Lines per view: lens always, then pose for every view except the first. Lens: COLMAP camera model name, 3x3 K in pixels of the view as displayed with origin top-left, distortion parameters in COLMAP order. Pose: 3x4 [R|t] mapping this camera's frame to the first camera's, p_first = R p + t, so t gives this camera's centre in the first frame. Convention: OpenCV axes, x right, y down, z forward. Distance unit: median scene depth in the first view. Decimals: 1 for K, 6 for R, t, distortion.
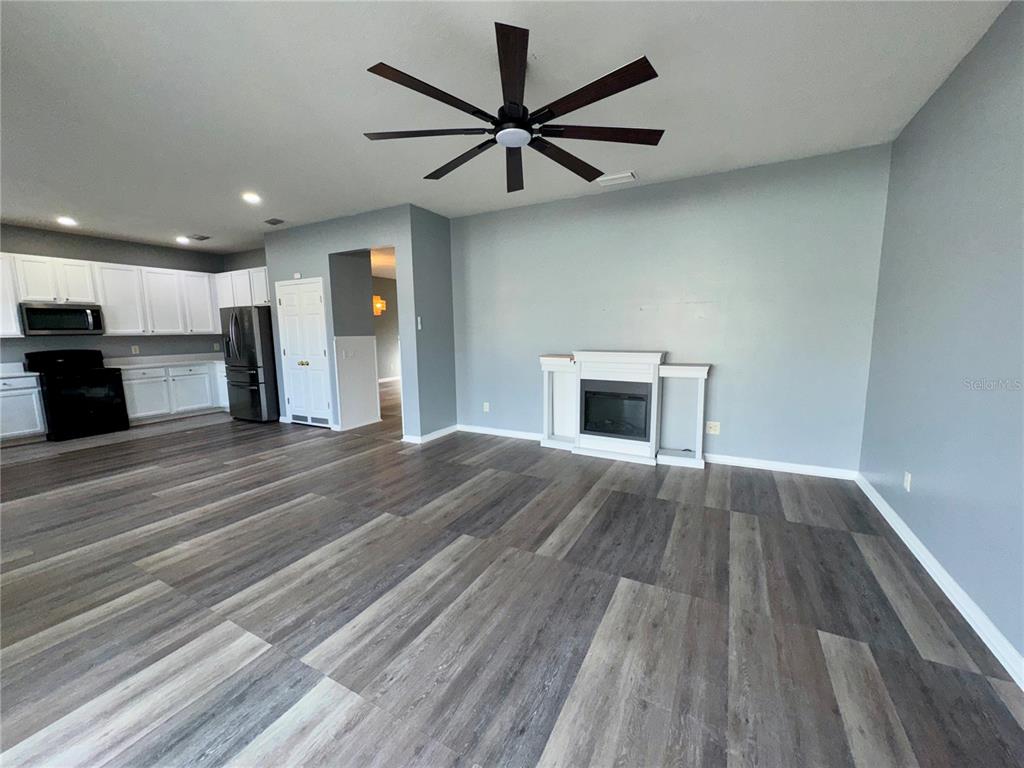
lens RADIAL K [[409.8, 0, 510.3], [0, 409.8, 383.9], [0, 0, 1]] dist [-0.000218, -0.000128]
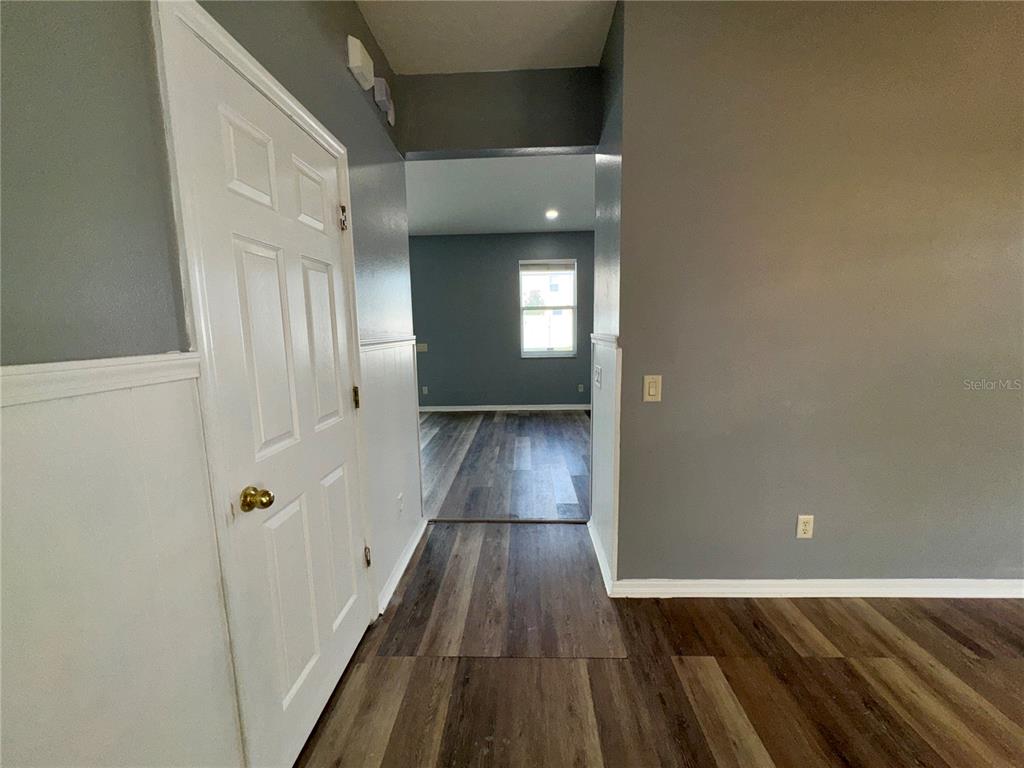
lens RADIAL K [[409.8, 0, 510.3], [0, 409.8, 383.9], [0, 0, 1]] dist [-0.000218, -0.000128]
pose [[-0.898554, 0.088015, -0.429946, -0.180672], [-0.029961, 0.965095, 0.260182, -0.244733], [0.437839, 0.246669, -0.864553, 1.857066]]
